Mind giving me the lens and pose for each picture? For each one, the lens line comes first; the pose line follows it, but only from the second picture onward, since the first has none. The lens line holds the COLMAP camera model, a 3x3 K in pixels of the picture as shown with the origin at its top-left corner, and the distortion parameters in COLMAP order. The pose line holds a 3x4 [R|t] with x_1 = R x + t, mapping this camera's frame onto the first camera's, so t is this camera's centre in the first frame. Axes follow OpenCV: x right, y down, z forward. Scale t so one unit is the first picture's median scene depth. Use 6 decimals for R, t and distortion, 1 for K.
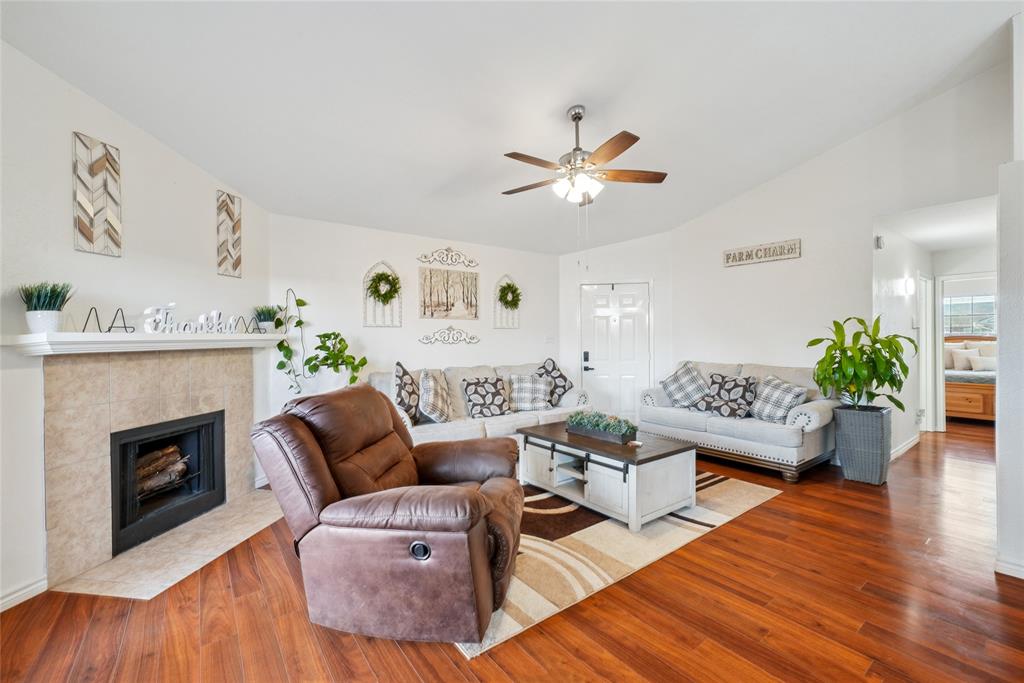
lens RADIAL K [[427.8, 0, 513.2], [0, 427.8, 346.6], [0, 0, 1]] dist [-0.016484, 0.007703]
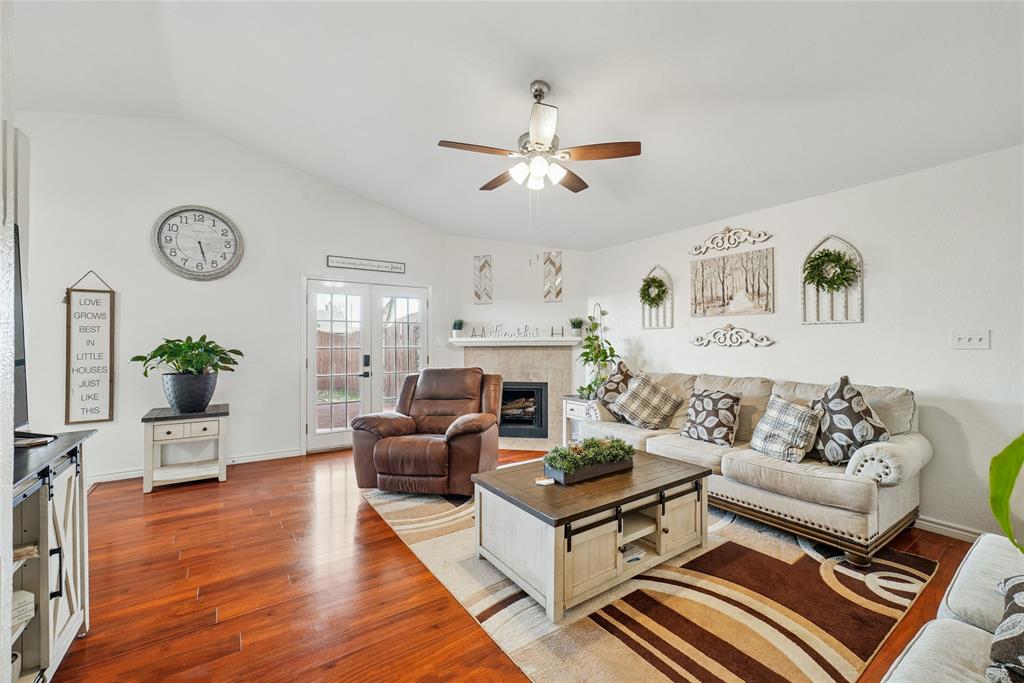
lens RADIAL K [[427.8, 0, 516.1], [0, 427.8, 334.6], [0, 0, 1]] dist [-0.016484, 0.007703]
pose [[-0.040121, -0.008243, -0.999161, 0.999923], [-0.013978, 0.999873, -0.007688, -0.024816], [0.999097, 0.013658, -0.040231, 0.936524]]
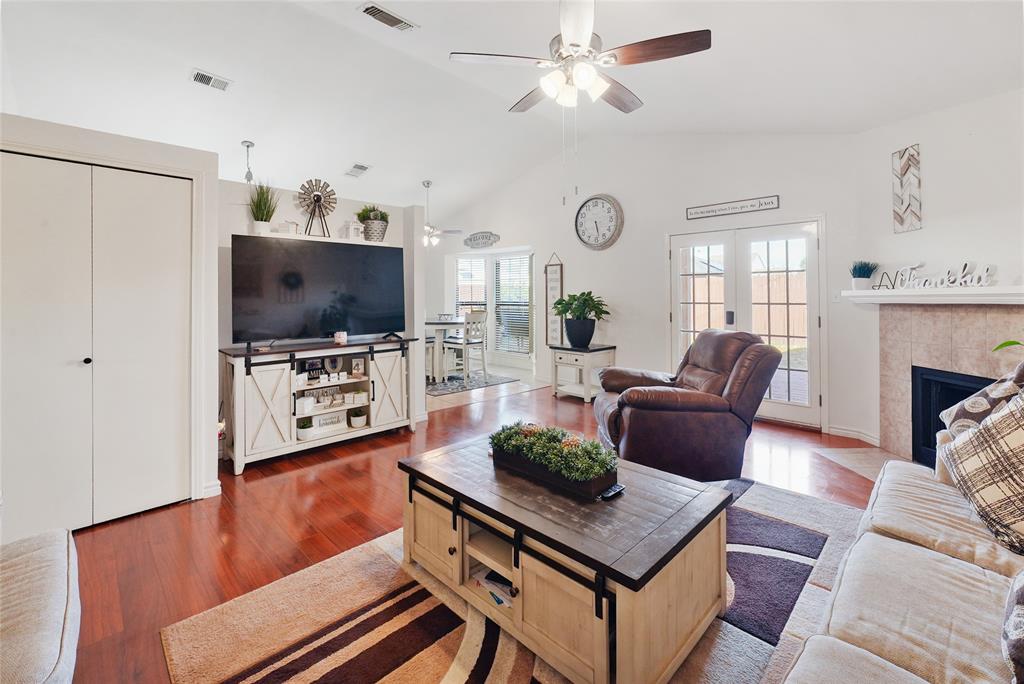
lens RADIAL K [[433.4, 0, 509.6], [0, 433.4, 293.9], [0, 0, 1]] dist [-0.003309, 0.000244]
pose [[-0.991274, 0.009011, -0.131512, 0.343673], [0.007630, 0.999910, 0.011004, -0.031313], [0.131599, 0.009905, -0.991254, 1.614892]]
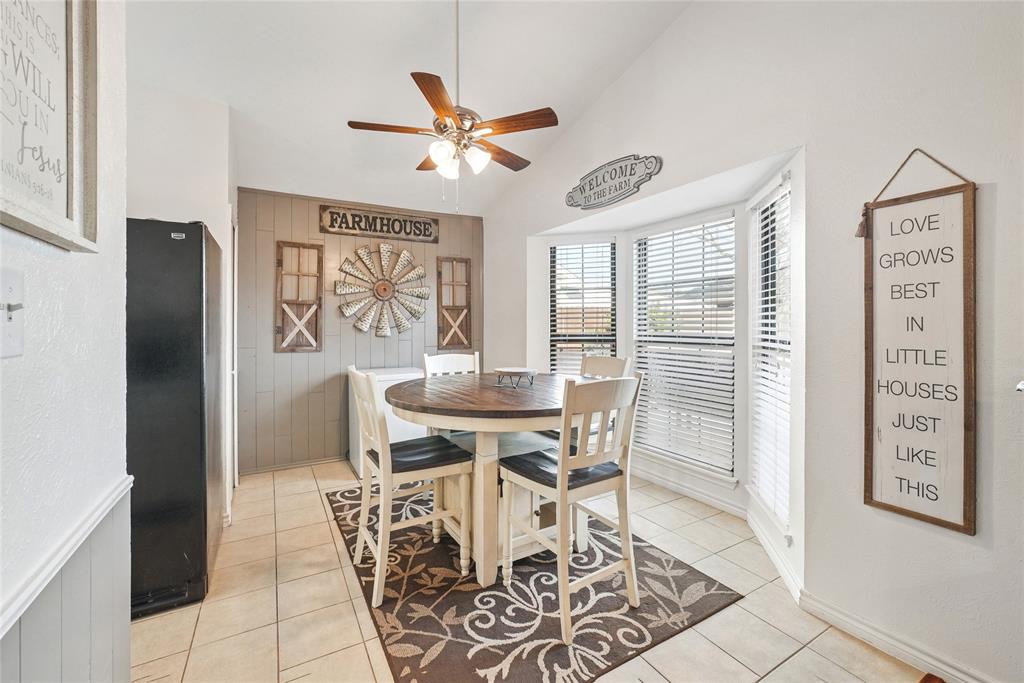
lens RADIAL K [[427.8, 0, 518.7], [0, 427.8, 326.3], [0, 0, 1]] dist [-0.016484, 0.007703]
pose [[-0.994752, 0.009624, 0.101863, 0.289634], [0.011616, 0.999752, 0.018989, -0.006560], [-0.101655, 0.020073, -0.994617, 0.253606]]
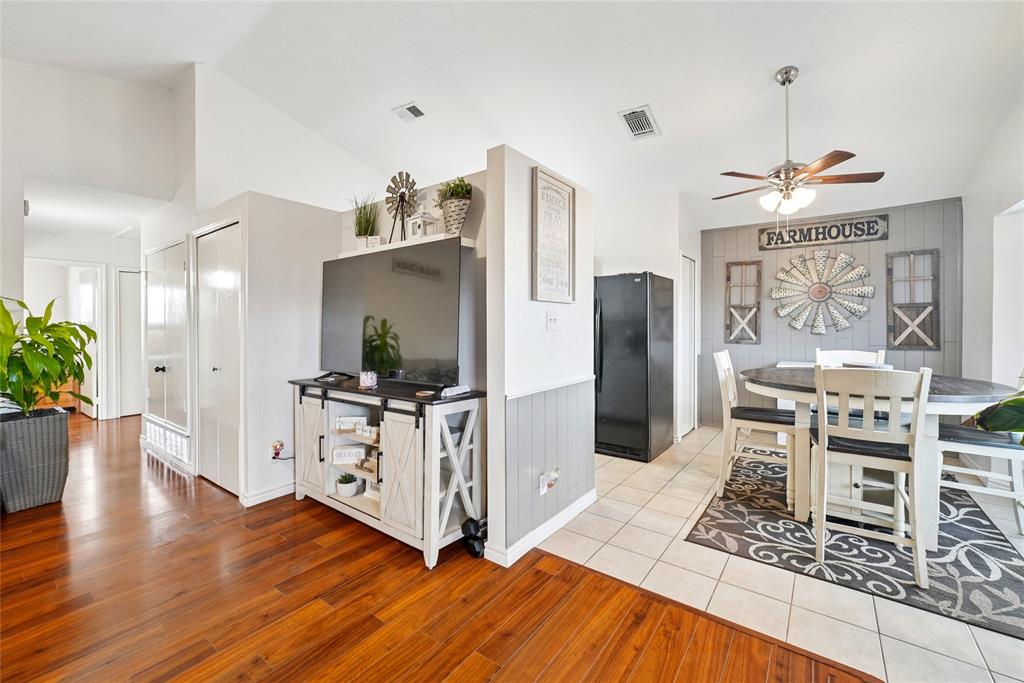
lens RADIAL K [[427.8, 0, 513.5], [0, 427.8, 328.5], [0, 0, 1]] dist [-0.016484, 0.007703]
pose [[-0.298210, -0.002037, 0.954498, -0.216153], [0.017667, 0.999815, 0.007653, -0.003501], [-0.954337, 0.019145, -0.298118, 0.411826]]
